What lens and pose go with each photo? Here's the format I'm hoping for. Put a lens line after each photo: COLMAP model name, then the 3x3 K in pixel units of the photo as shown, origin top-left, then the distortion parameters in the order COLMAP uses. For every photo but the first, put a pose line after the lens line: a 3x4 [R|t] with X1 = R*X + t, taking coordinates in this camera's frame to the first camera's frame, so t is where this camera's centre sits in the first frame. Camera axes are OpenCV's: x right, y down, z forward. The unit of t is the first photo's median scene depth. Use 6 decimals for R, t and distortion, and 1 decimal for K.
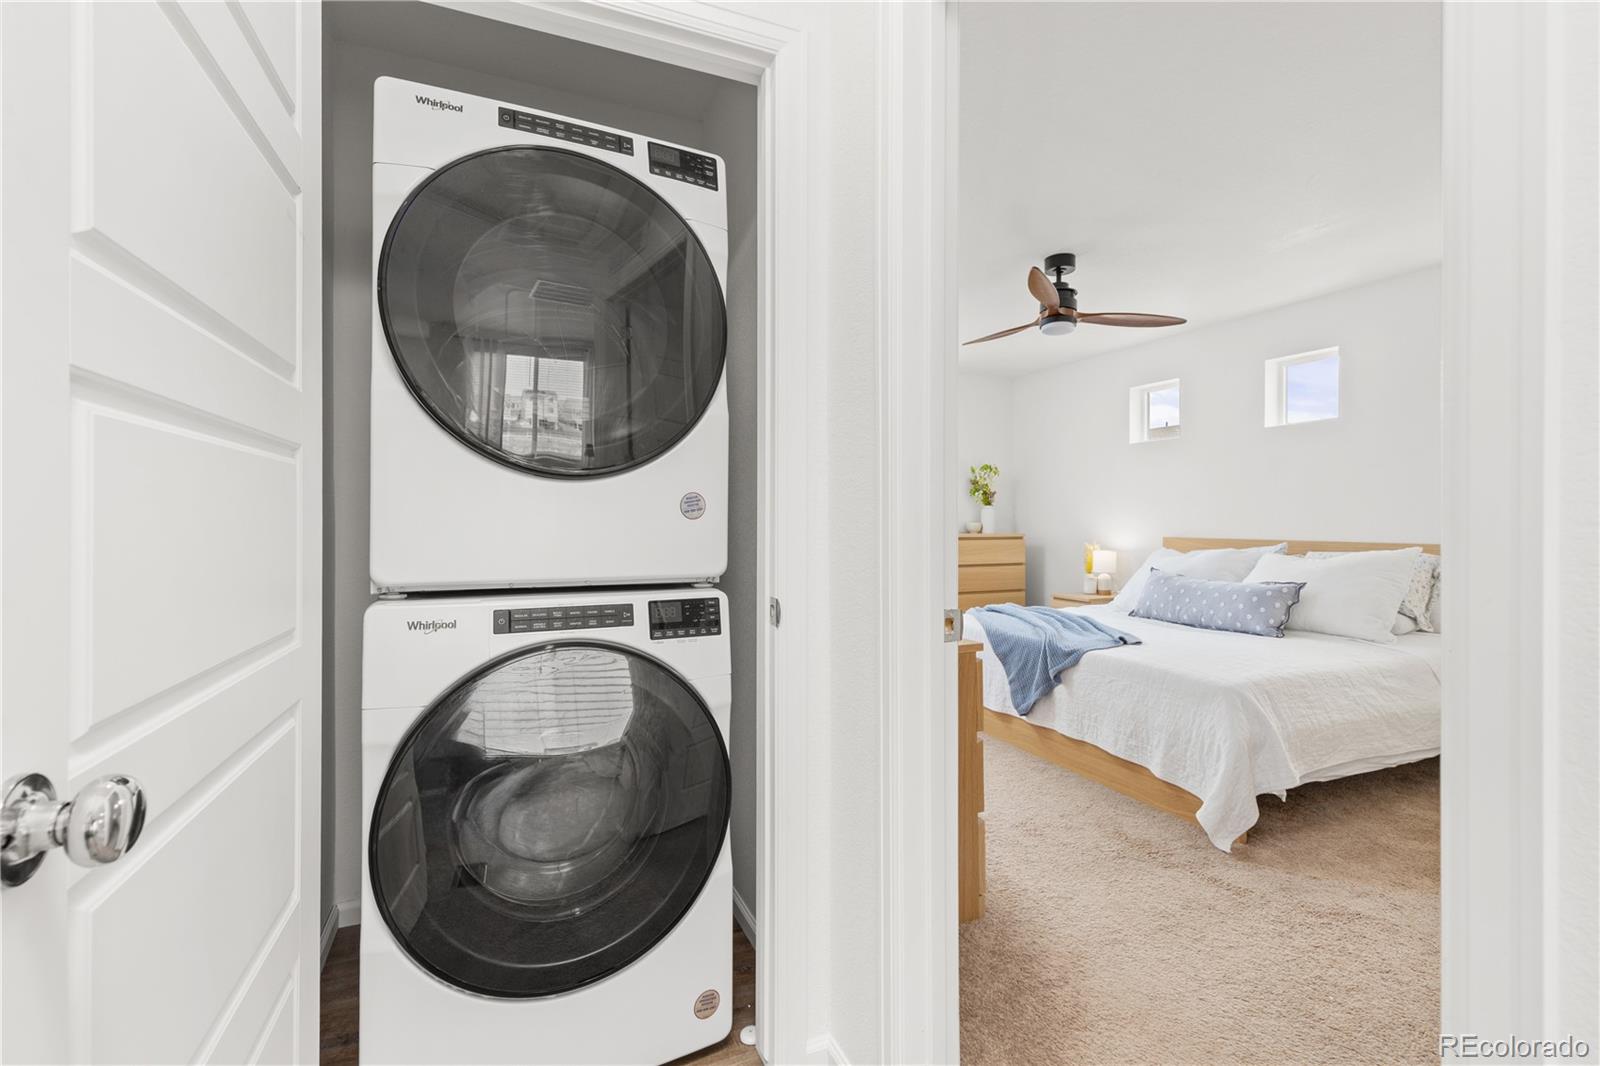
lens RADIAL K [[716.4, 0, 810.1], [0, 716.4, 520.7], [0, 0, 1]] dist [0.007965, -0.001777]
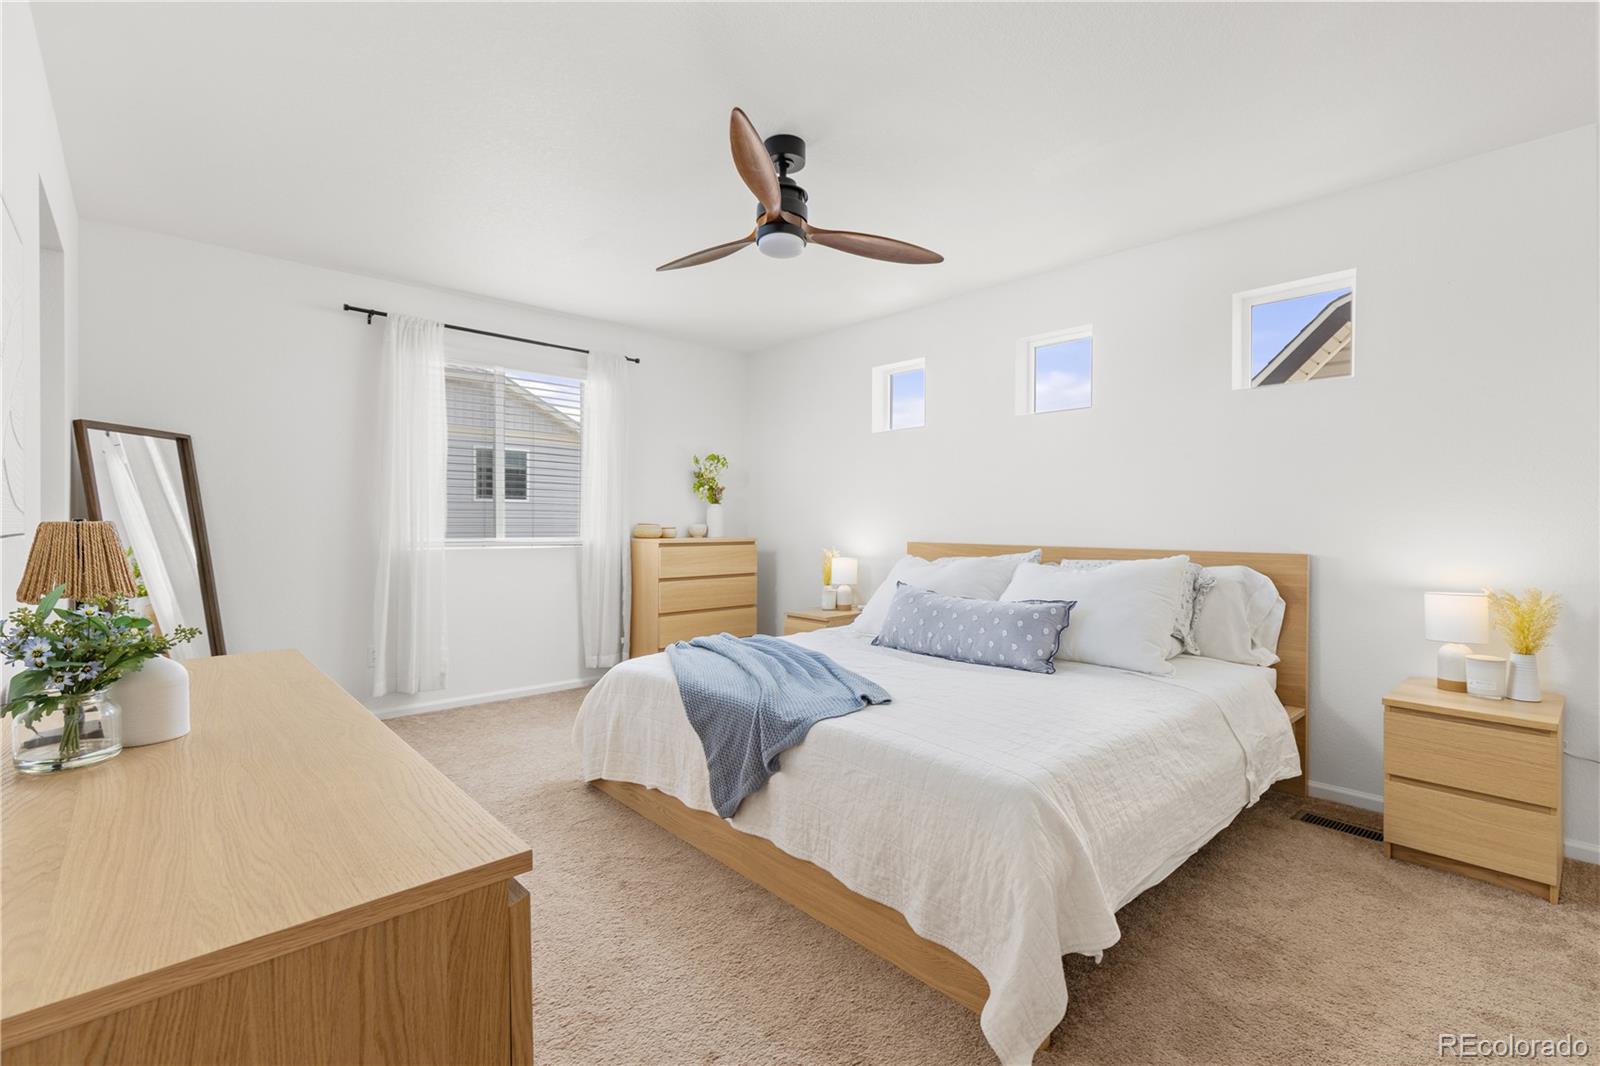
lens RADIAL K [[716.4, 0, 801.2], [0, 716.4, 529.8], [0, 0, 1]] dist [0.007965, -0.001777]
pose [[0.947410, -0.000110, 0.320022, 0.144049], [-0.003497, 0.999937, 0.010696, -0.000642], [-0.320003, -0.011253, 0.947350, 0.340412]]
